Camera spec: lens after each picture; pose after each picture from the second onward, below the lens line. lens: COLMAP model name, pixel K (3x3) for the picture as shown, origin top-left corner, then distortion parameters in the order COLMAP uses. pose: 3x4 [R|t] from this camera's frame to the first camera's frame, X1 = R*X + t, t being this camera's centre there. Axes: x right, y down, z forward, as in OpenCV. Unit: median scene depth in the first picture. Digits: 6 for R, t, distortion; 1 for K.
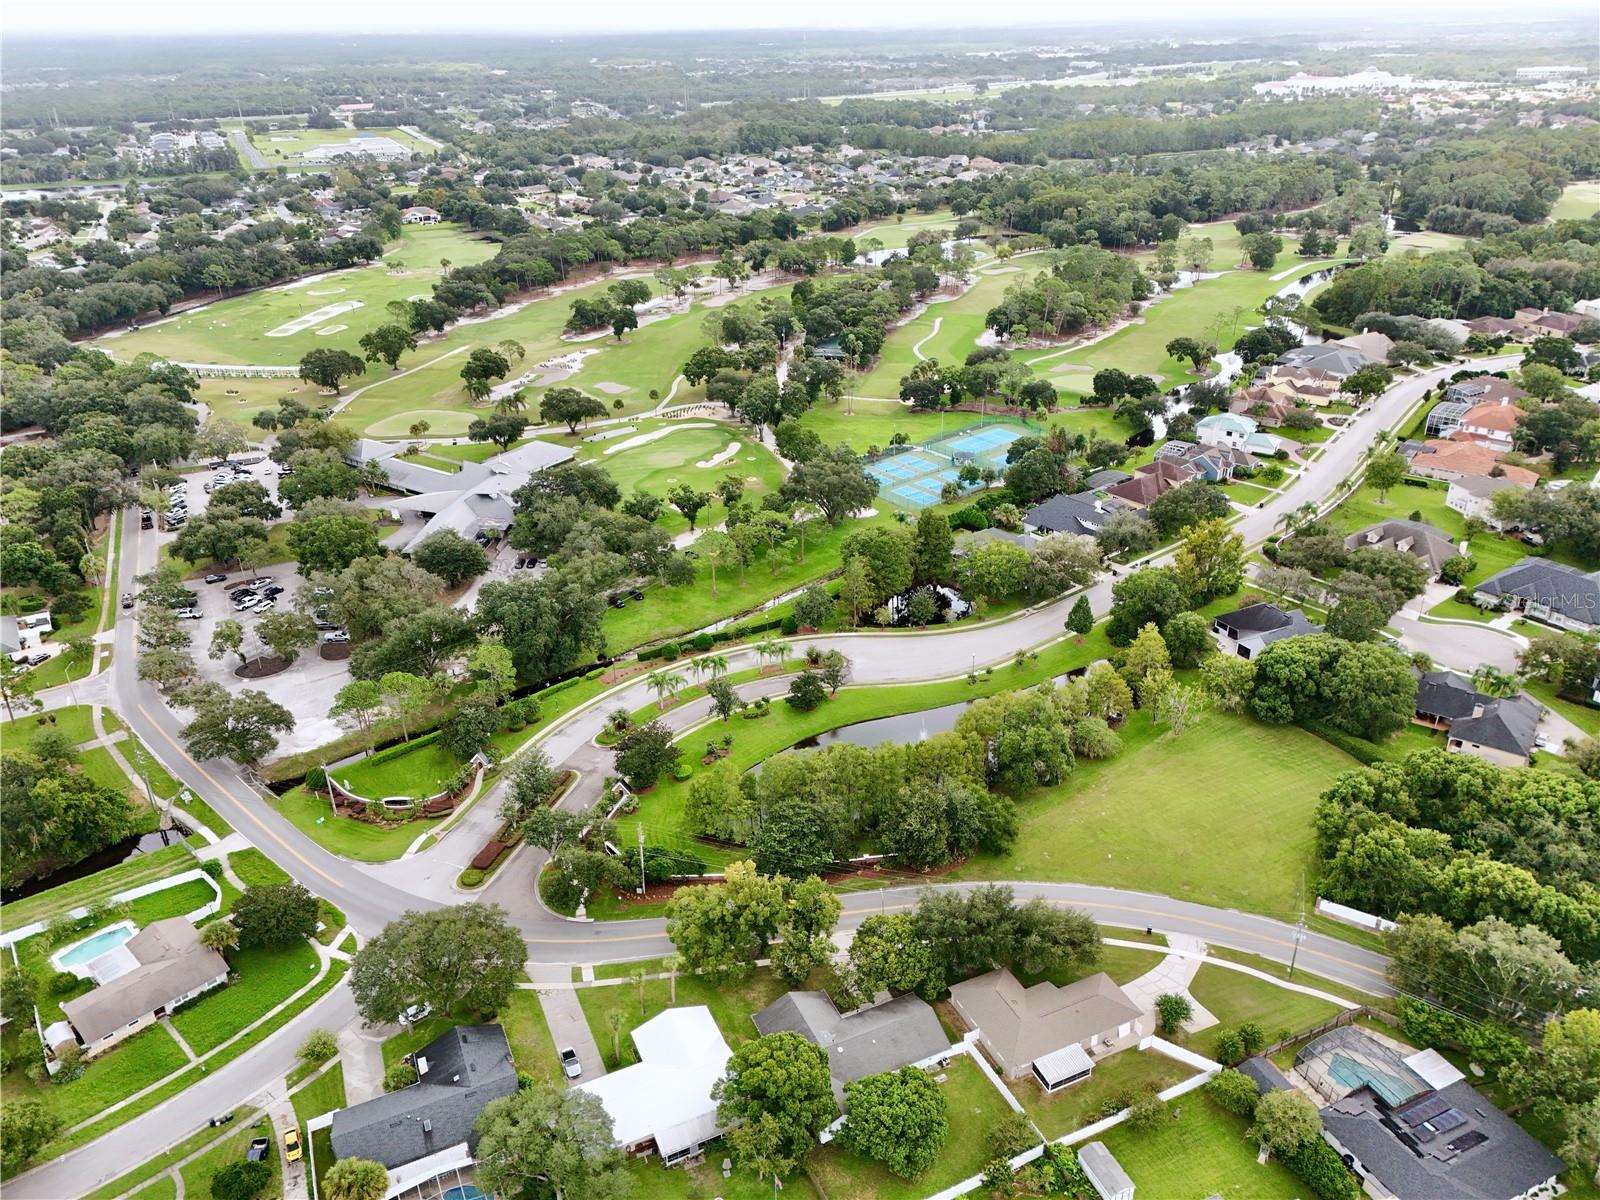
lens RADIAL K [[1176.7, 0, 803.1], [0, 1176.7, 610.9], [0, 0, 1]] dist [0.063996, -0.049916]
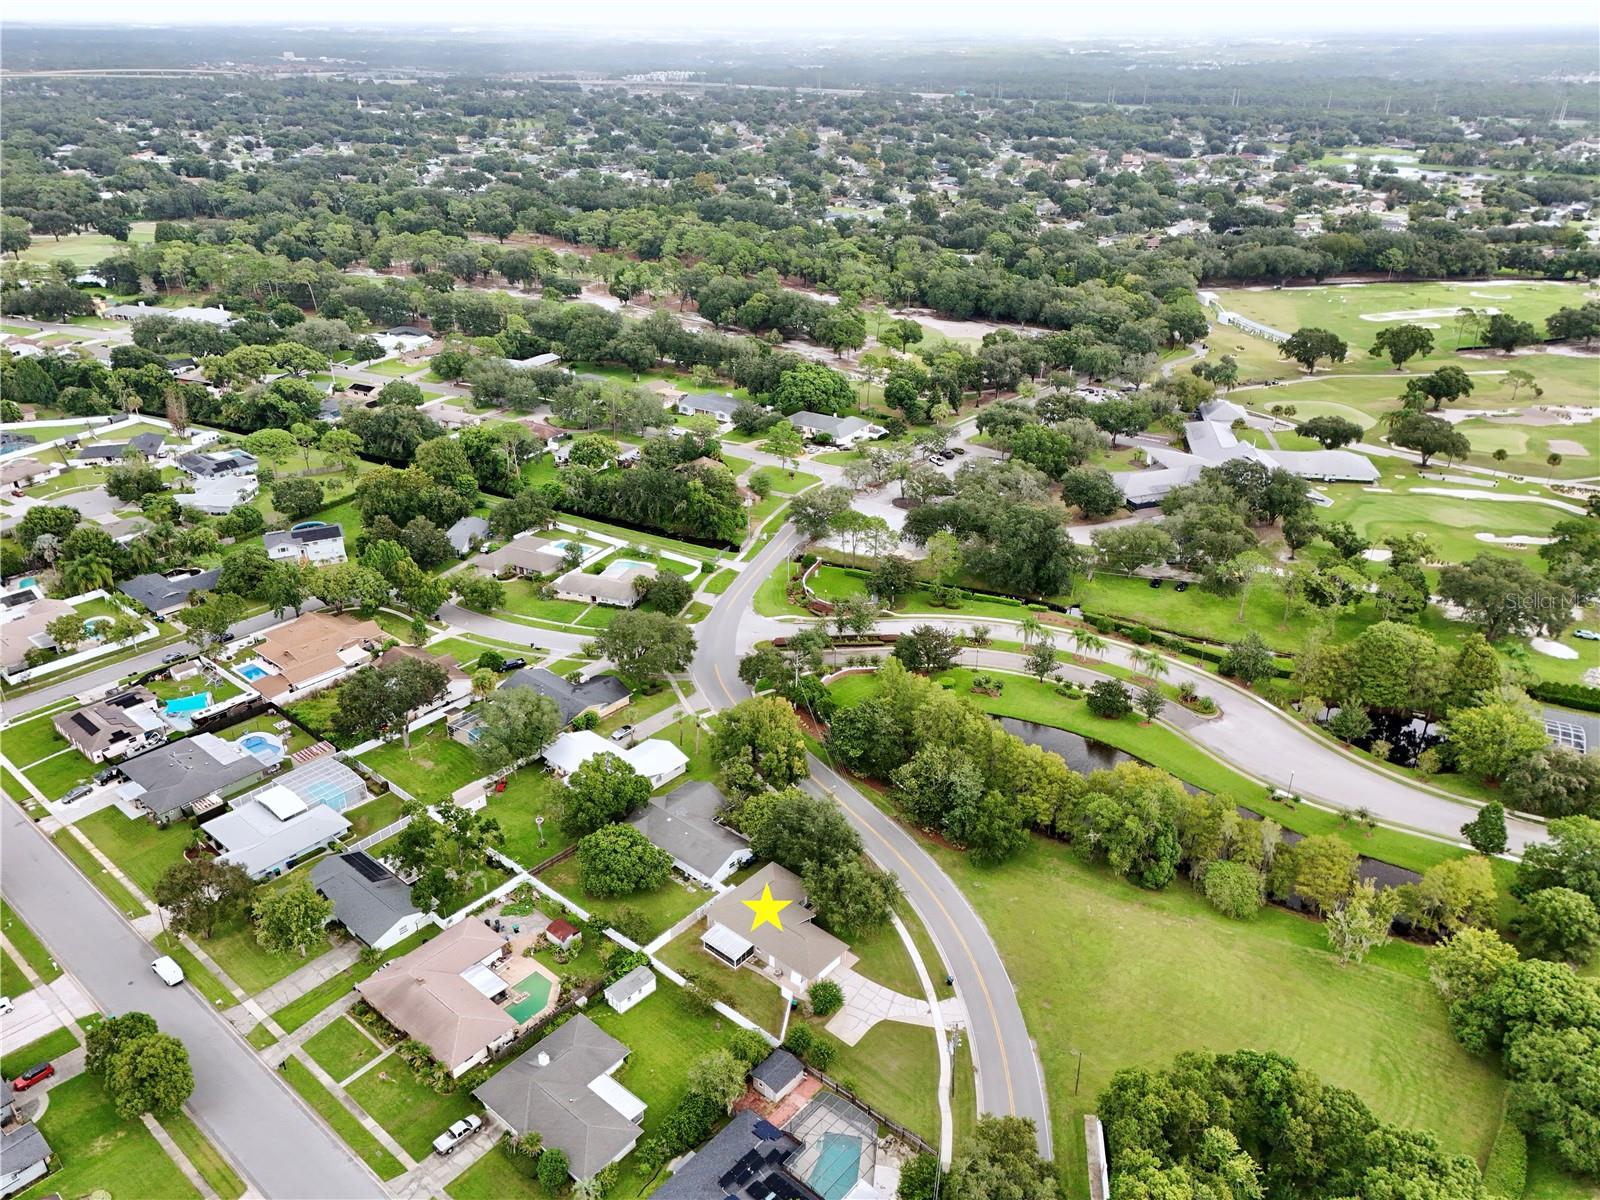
lens RADIAL K [[1161.0, 0, 801.5], [0, 1161.0, 629.6], [0, 0, 1]] dist [0.084038, -0.084329]
pose [[0.409860, 0.435473, -0.801485, 0.392189], [-0.418266, 0.870580, 0.259123, -0.076060], [0.810597, 0.229030, 0.538960, 0.151041]]
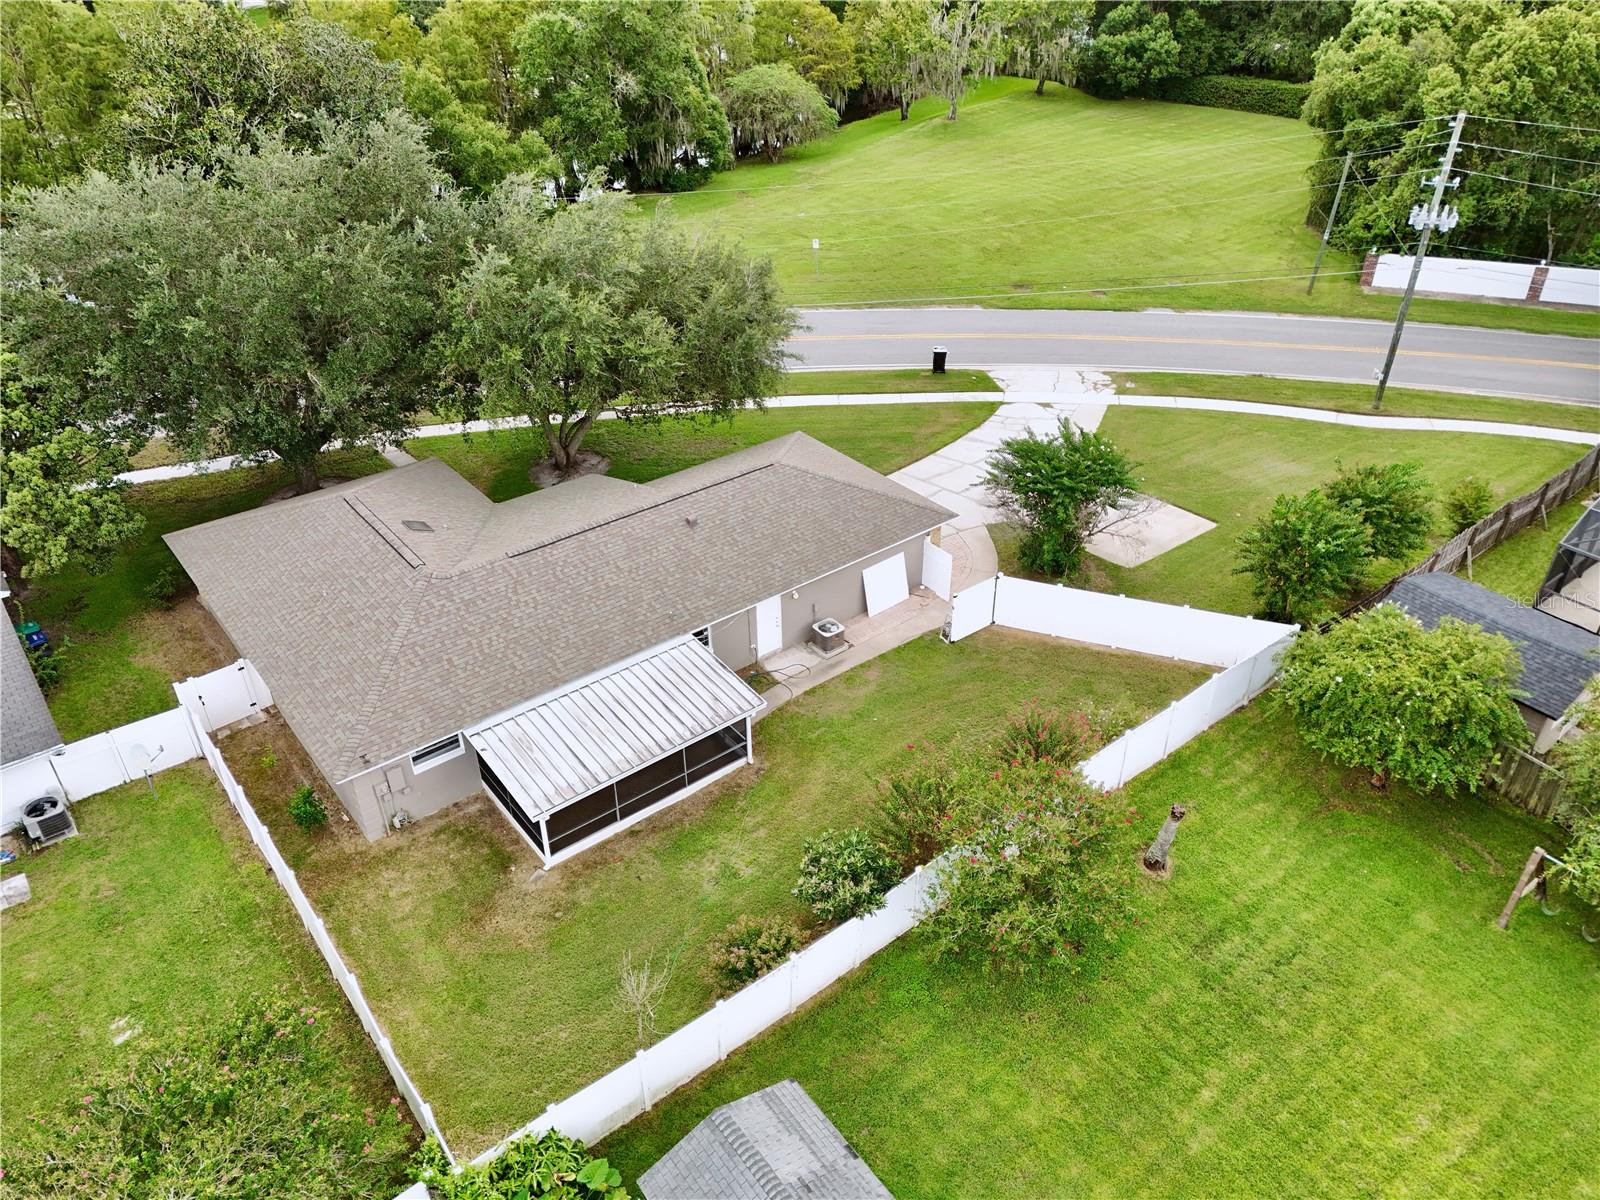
lens RADIAL K [[1176.7, 0, 803.1], [0, 1176.7, 610.9], [0, 0, 1]] dist [0.063996, -0.049916]
pose [[0.973176, -0.122707, 0.194605, 0.082553], [0.098654, 0.986746, 0.128840, 0.131123], [-0.207835, -0.106186, 0.972383, 0.308036]]
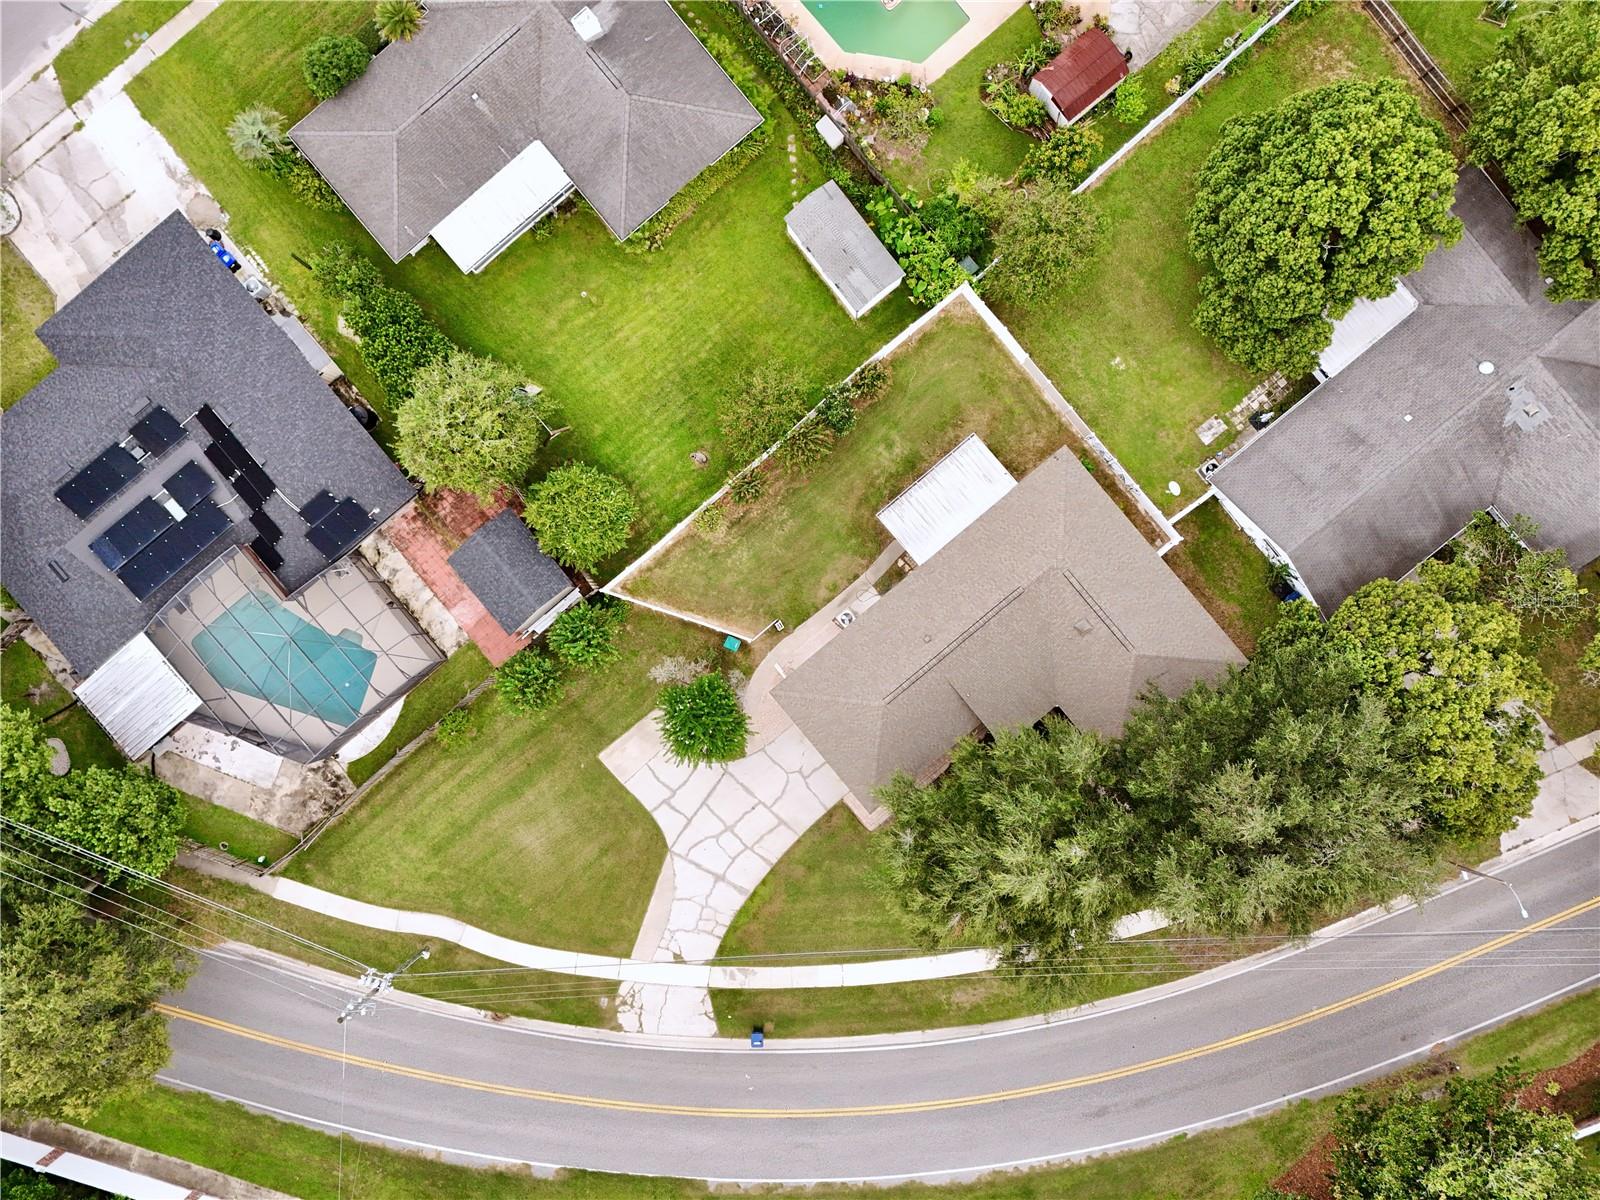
lens RADIAL K [[1176.7, 0, 803.1], [0, 1176.7, 610.9], [0, 0, 1]] dist [0.063996, -0.049916]
pose [[-0.965463, 0.257743, 0.038077, 0.102374], [-0.085752, -0.452356, 0.887705, -0.005182], [0.246024, 0.853781, 0.458835, 0.319636]]
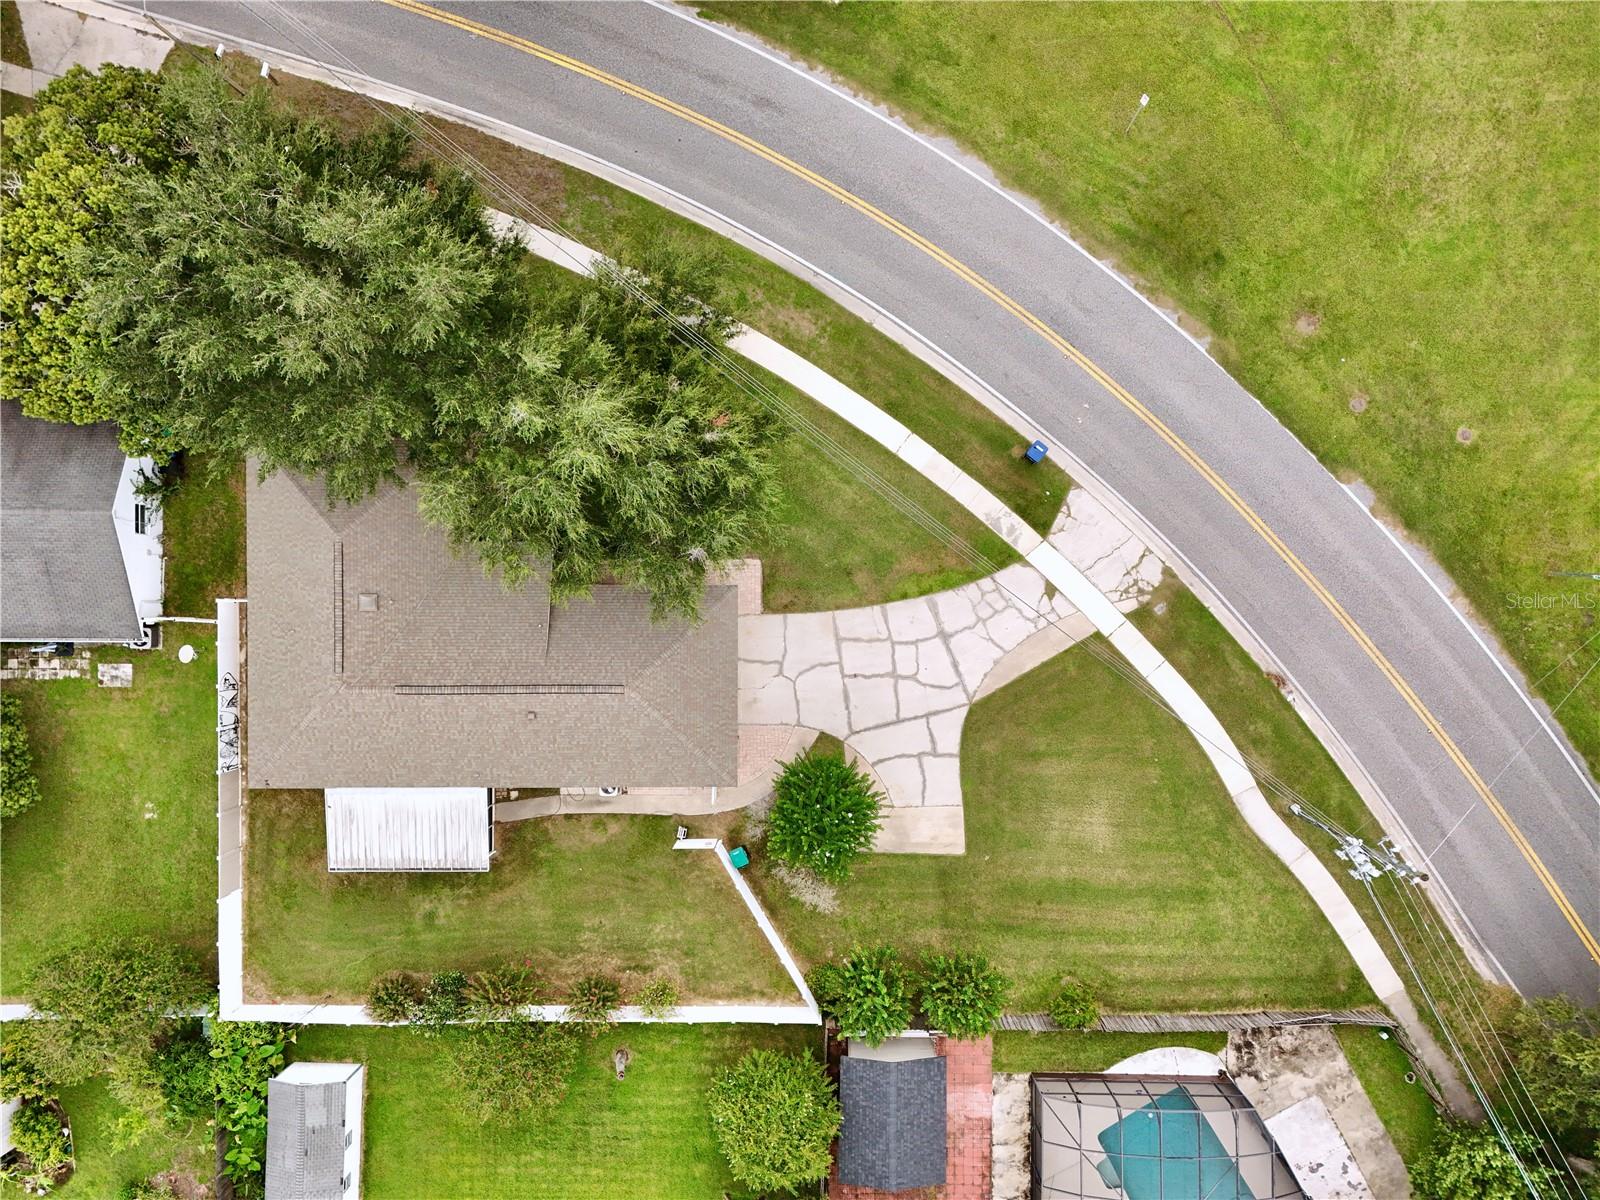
lens RADIAL K [[1176.7, 0, 803.1], [0, 1176.7, 610.9], [0, 0, 1]] dist [0.063996, -0.049916]
pose [[0.907081, 0.420955, 0.000749, 0.114721], [-0.182915, 0.392545, 0.901360, 0.010602], [0.379138, -0.817744, 0.433070, 0.366662]]
